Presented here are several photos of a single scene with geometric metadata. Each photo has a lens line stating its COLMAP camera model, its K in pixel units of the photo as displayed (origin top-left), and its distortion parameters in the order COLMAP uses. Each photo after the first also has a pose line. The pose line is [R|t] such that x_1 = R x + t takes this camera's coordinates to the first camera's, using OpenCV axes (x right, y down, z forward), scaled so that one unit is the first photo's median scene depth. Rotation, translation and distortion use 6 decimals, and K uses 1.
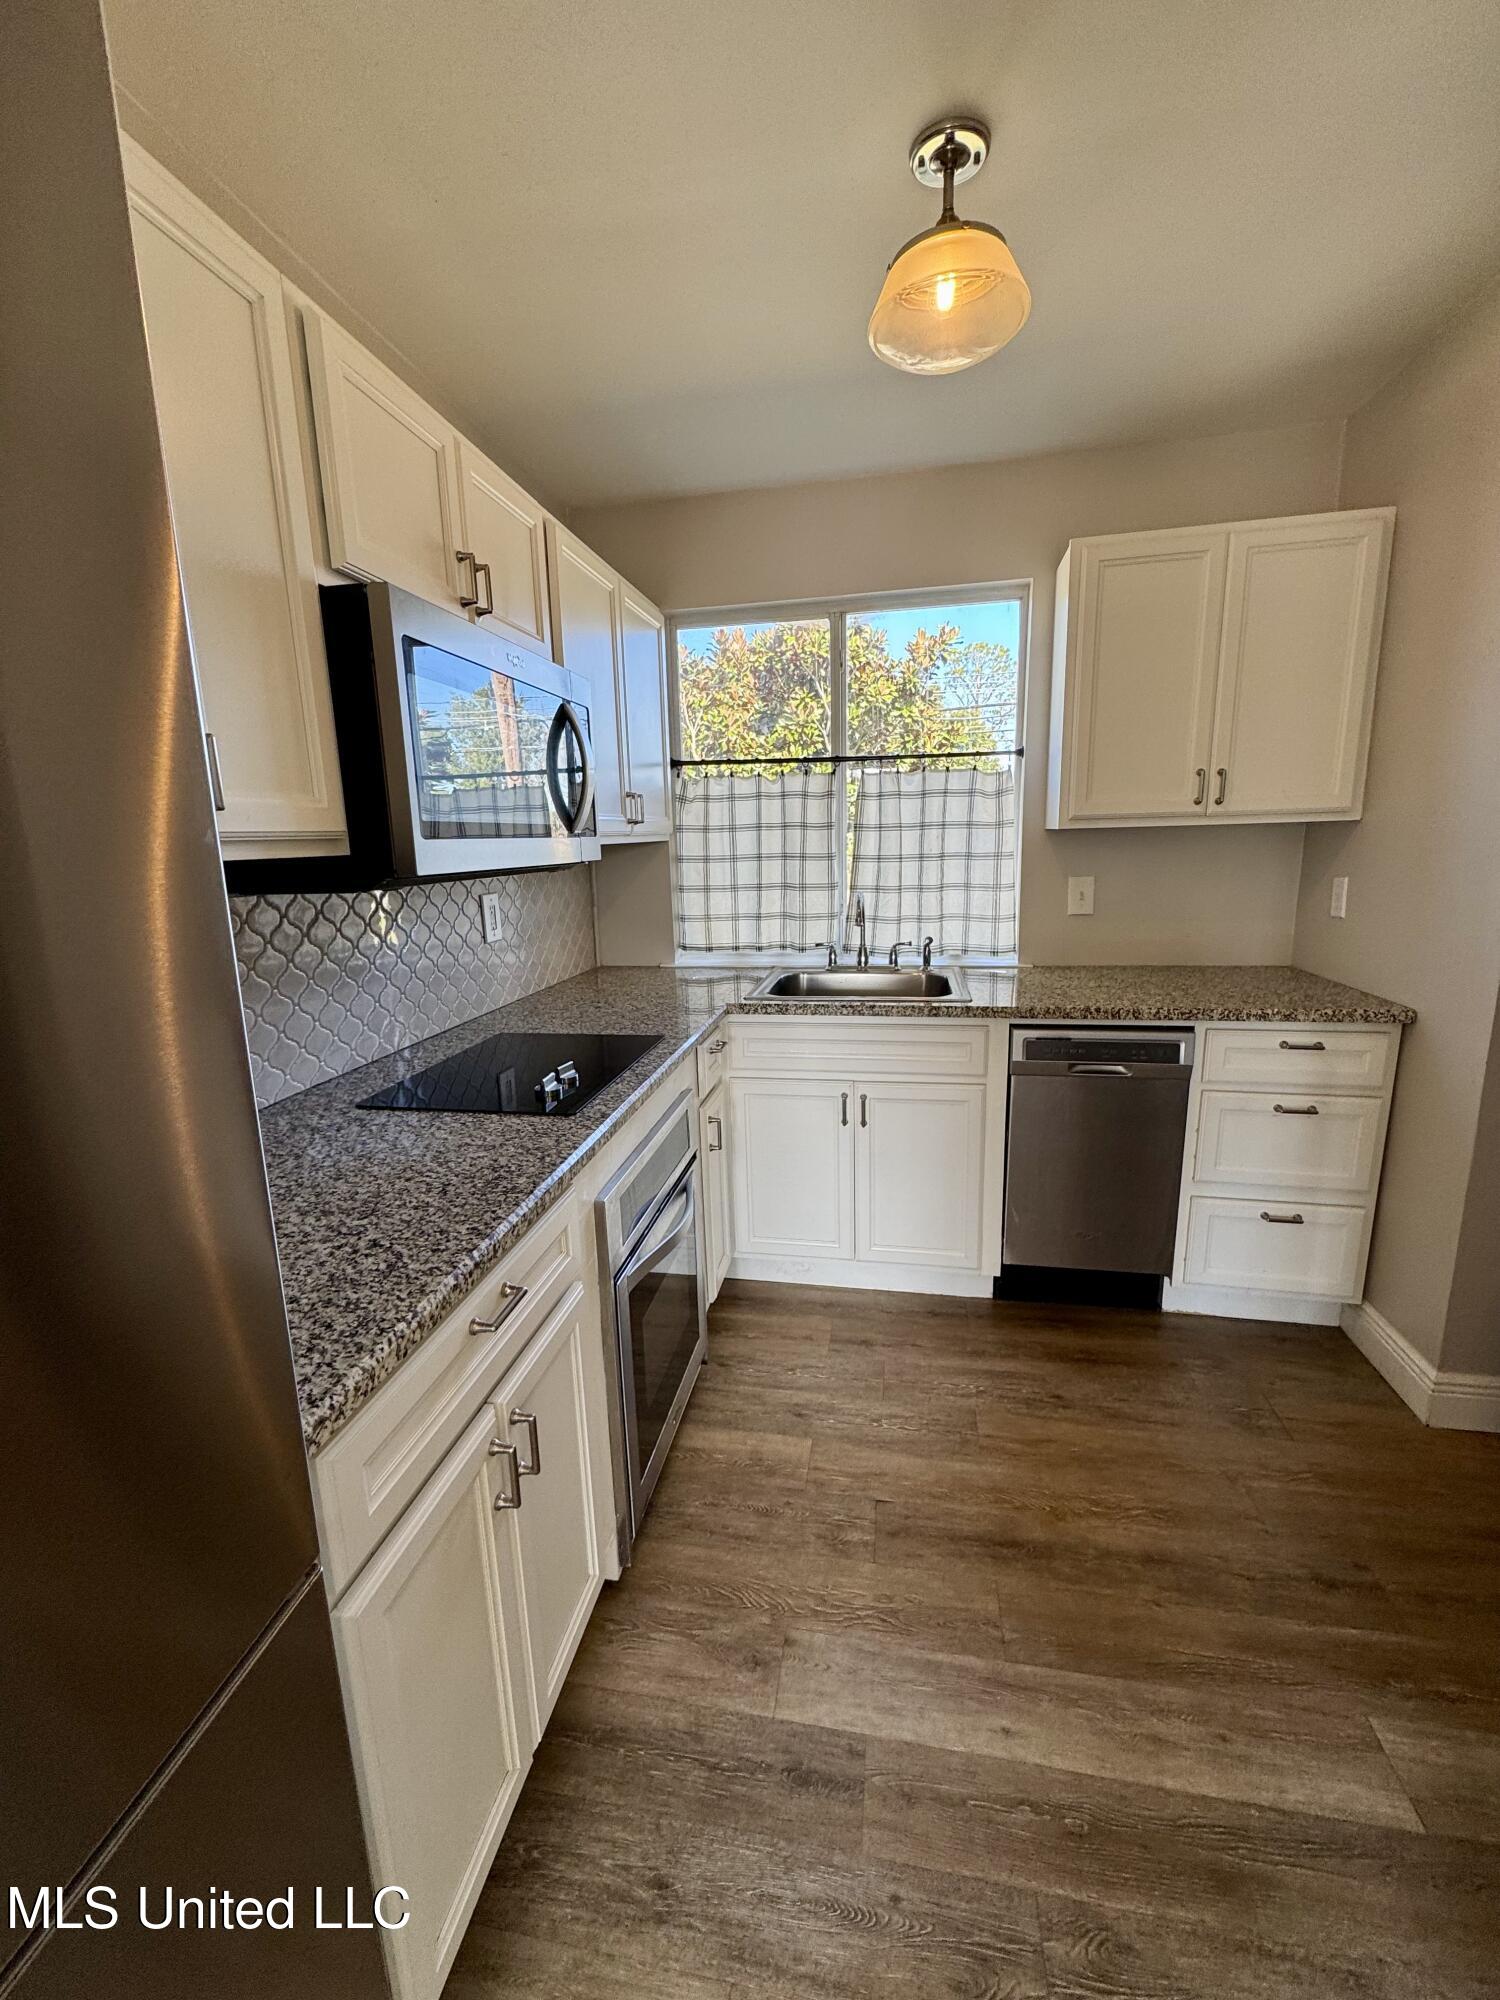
lens RADIAL K [[795.9, 0, 745.2], [0, 795.9, 996.9], [0, 0, 1]] dist [-0.003113, 0.000117]
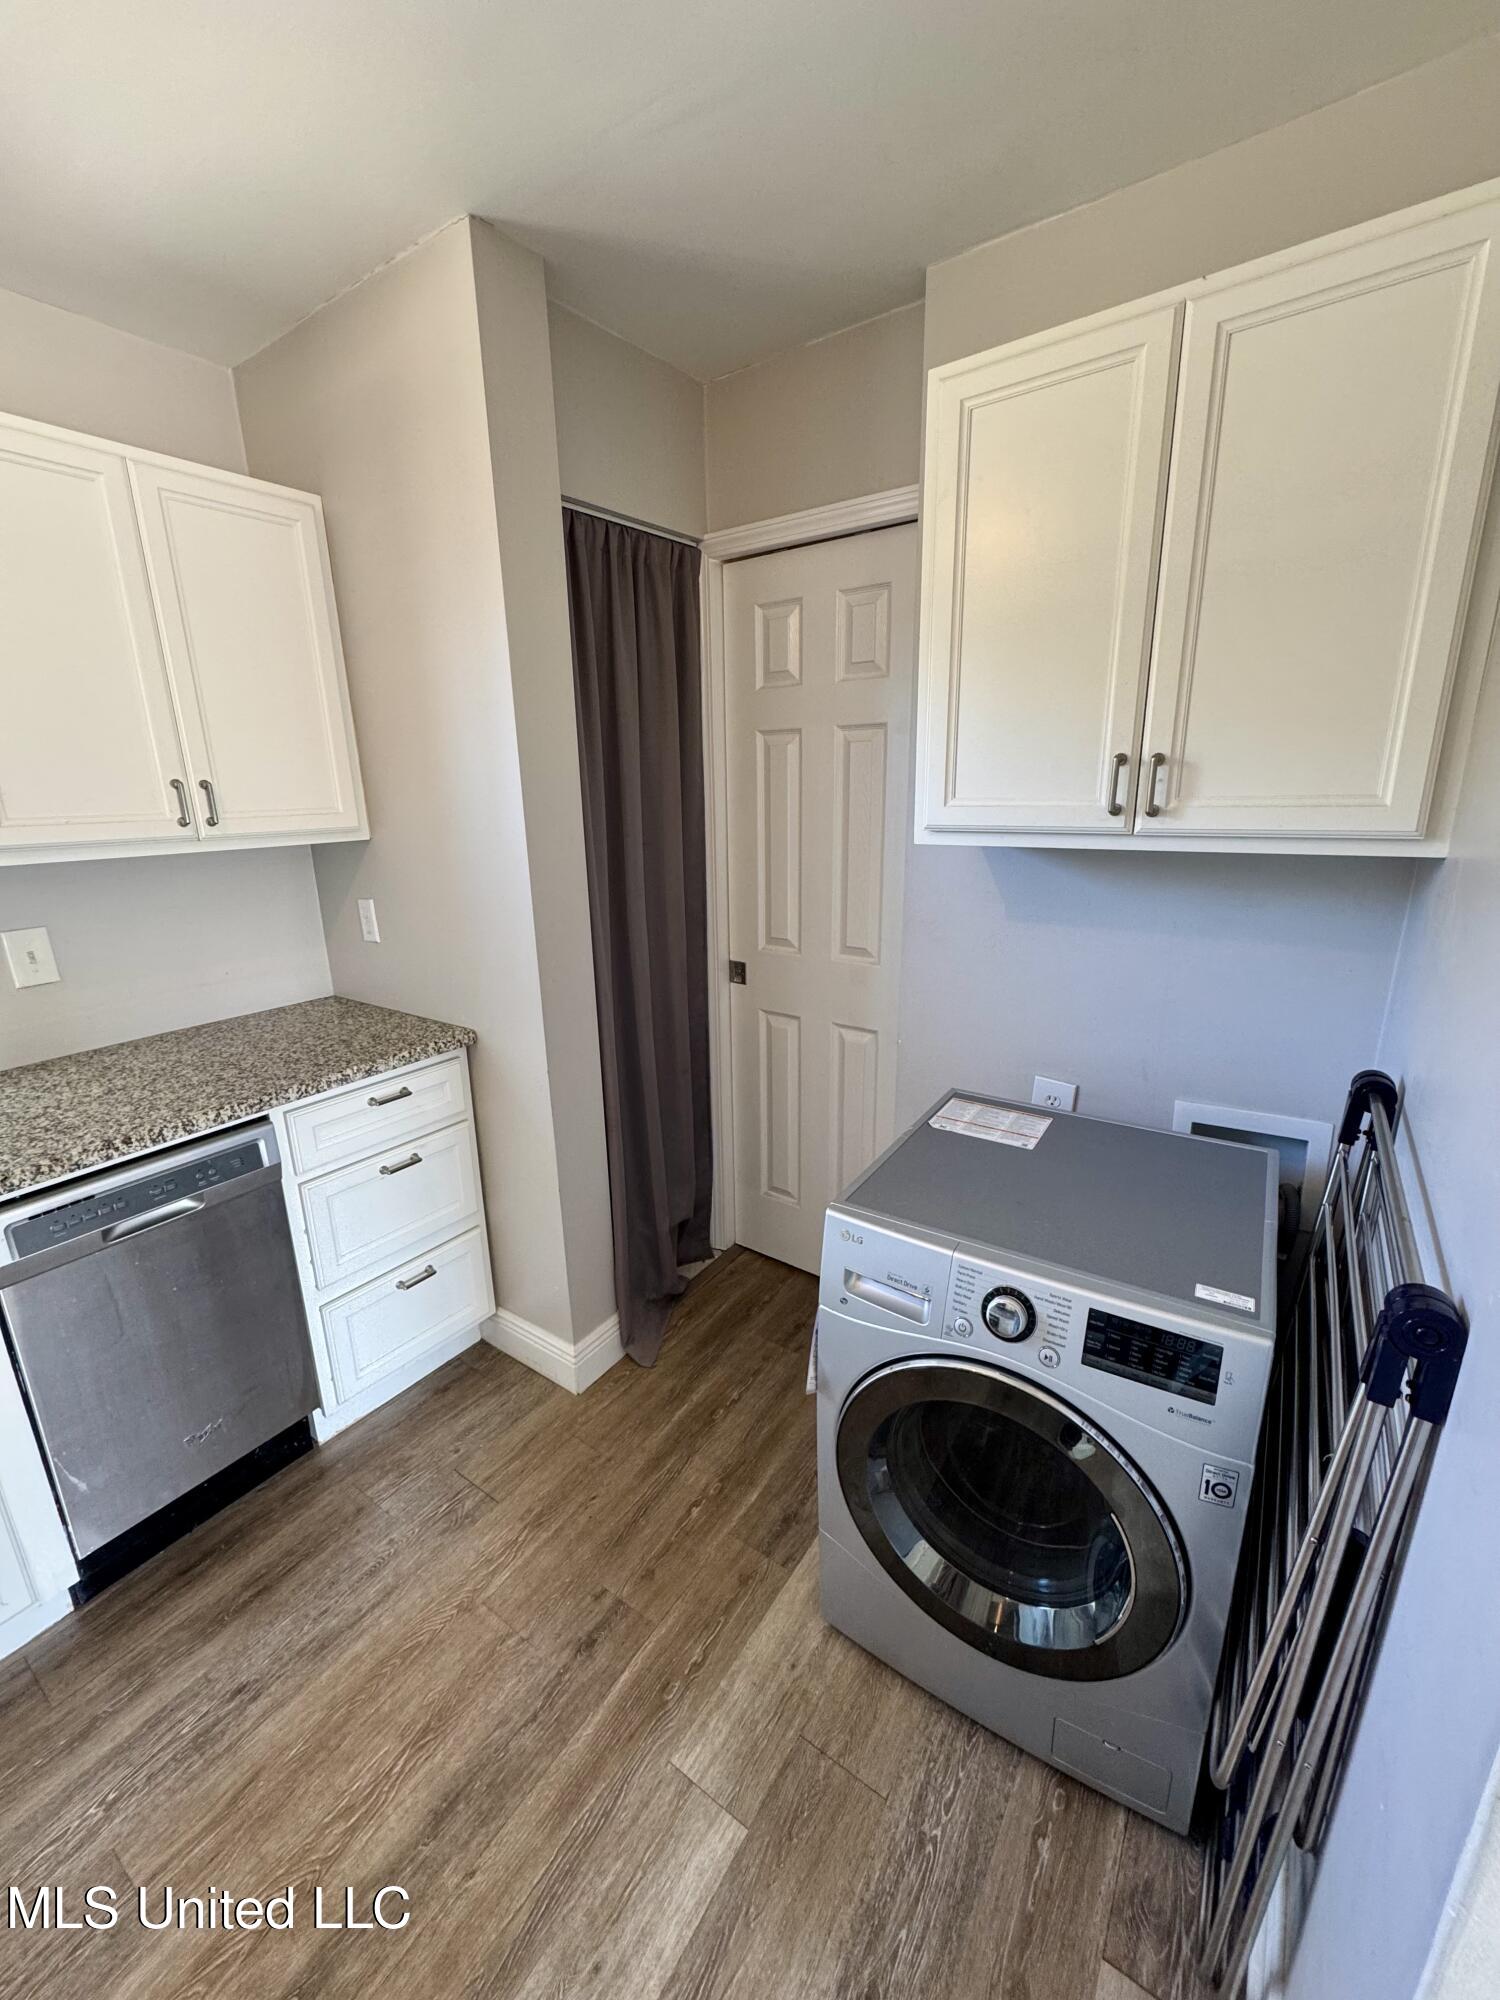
lens RADIAL K [[795.9, 0, 749.5], [0, 795.9, 999.0], [0, 0, 1]] dist [-0.003113, 0.000117]
pose [[0.403943, -0.216748, 0.888736, 0.087180], [0.189599, 0.970266, 0.150456, -0.104818], [-0.894921, 0.107728, 0.433027, 0.231136]]
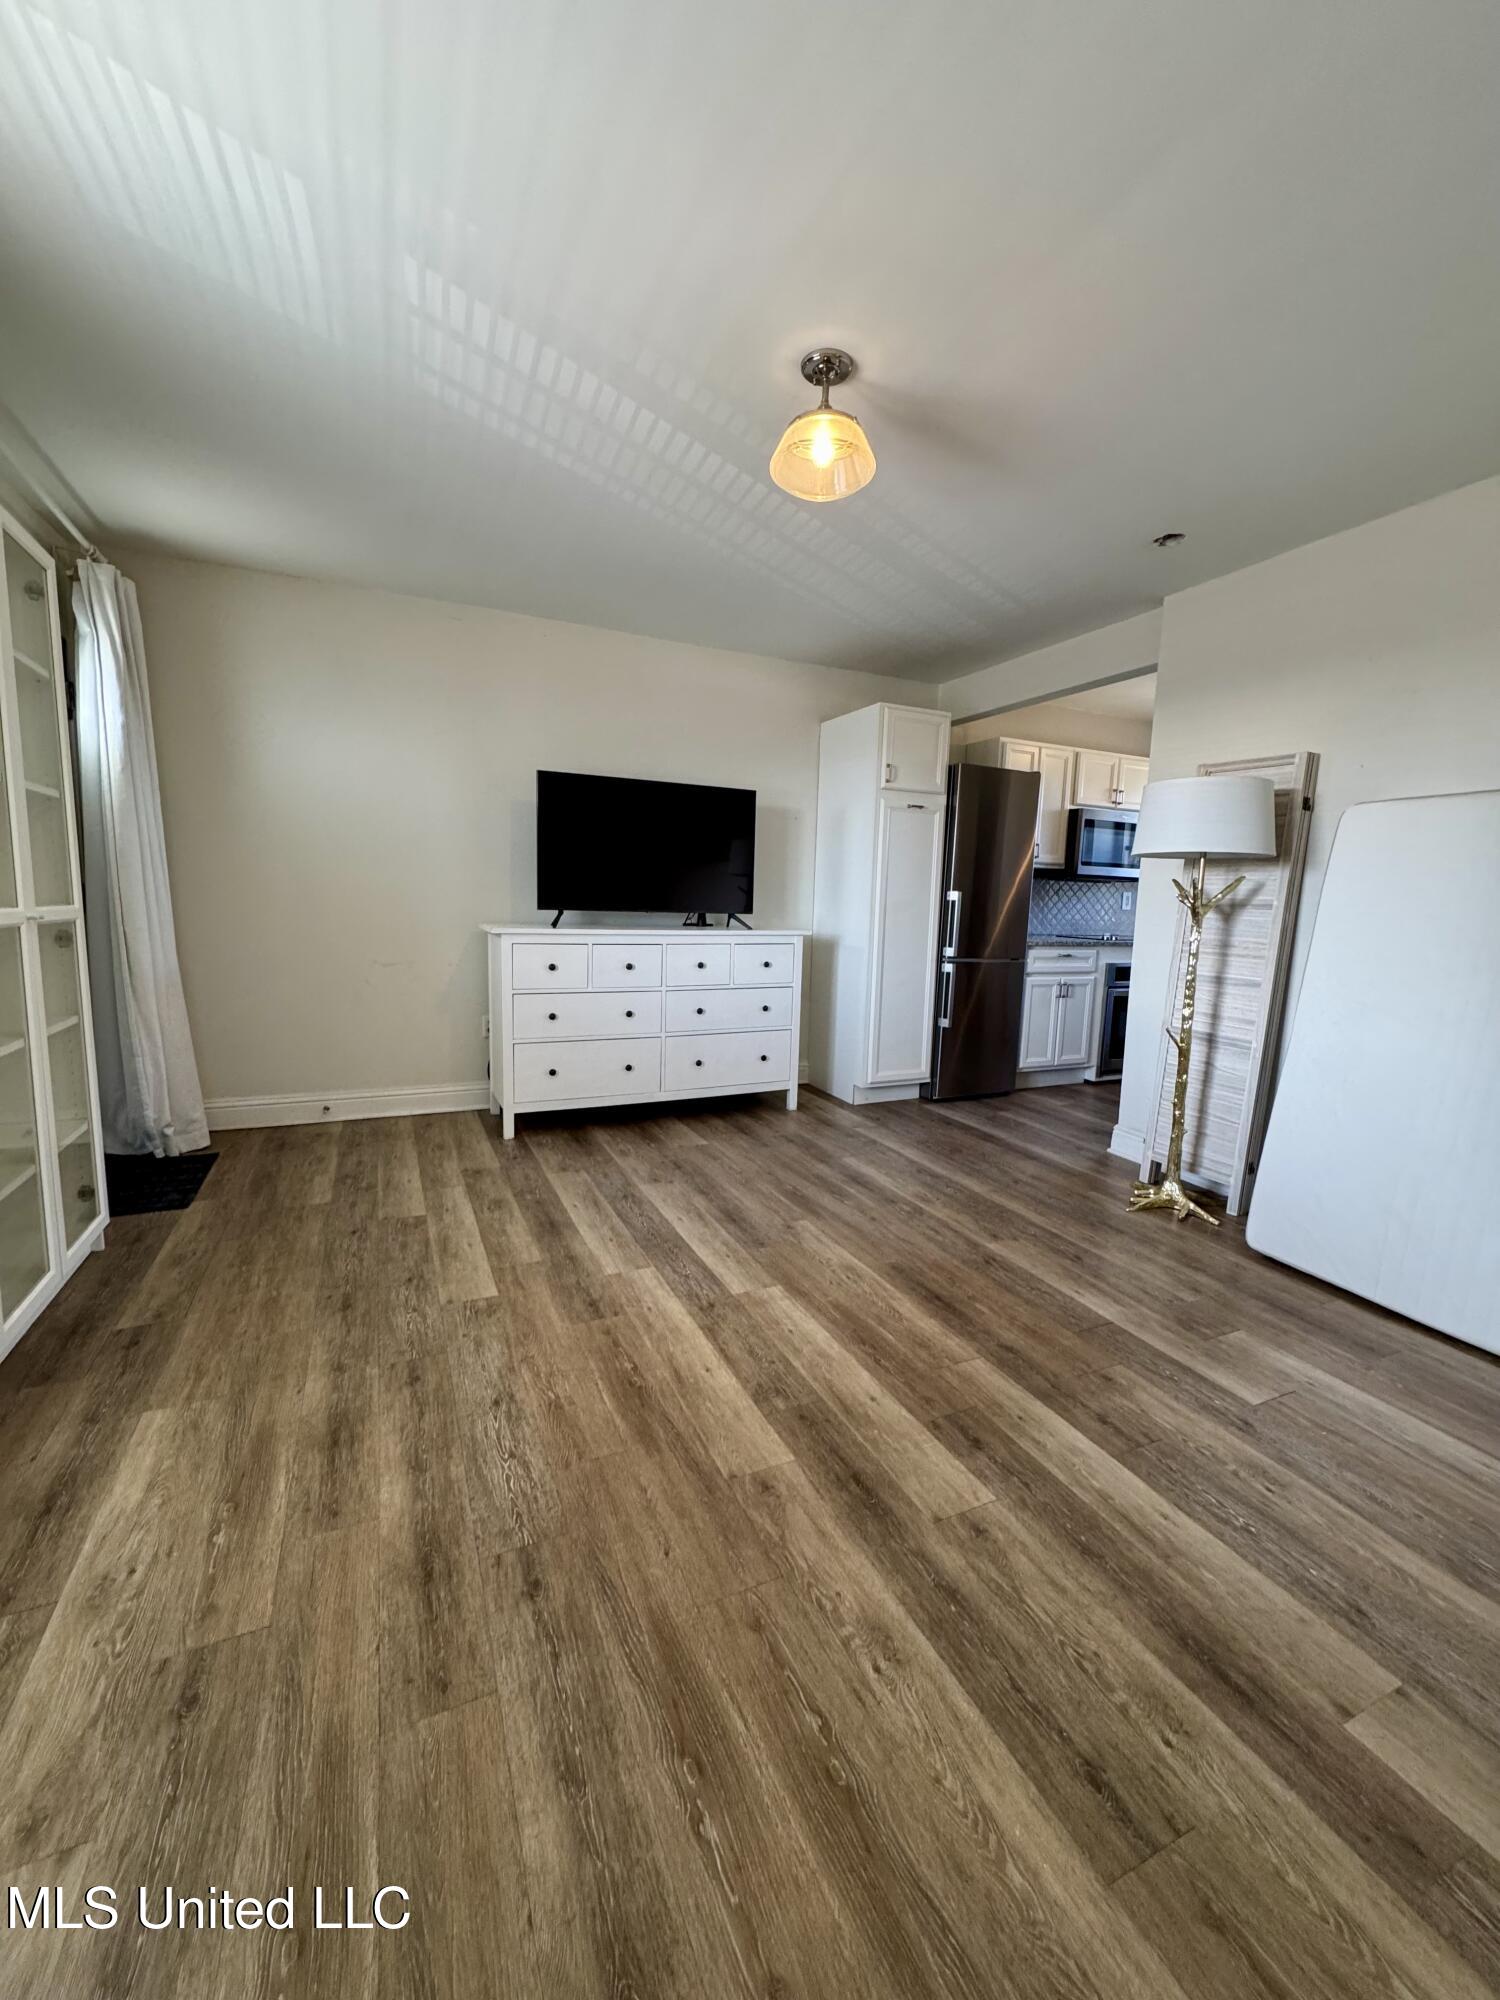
lens RADIAL K [[795.9, 0, 746.0], [0, 795.9, 998.3], [0, 0, 1]] dist [-0.003113, 0.000117]
pose [[0.580813, 0.149168, -0.800253, 1.252611], [-0.204417, 0.978294, 0.033992, 0.436601], [0.787953, 0.143842, 0.598698, -1.729231]]
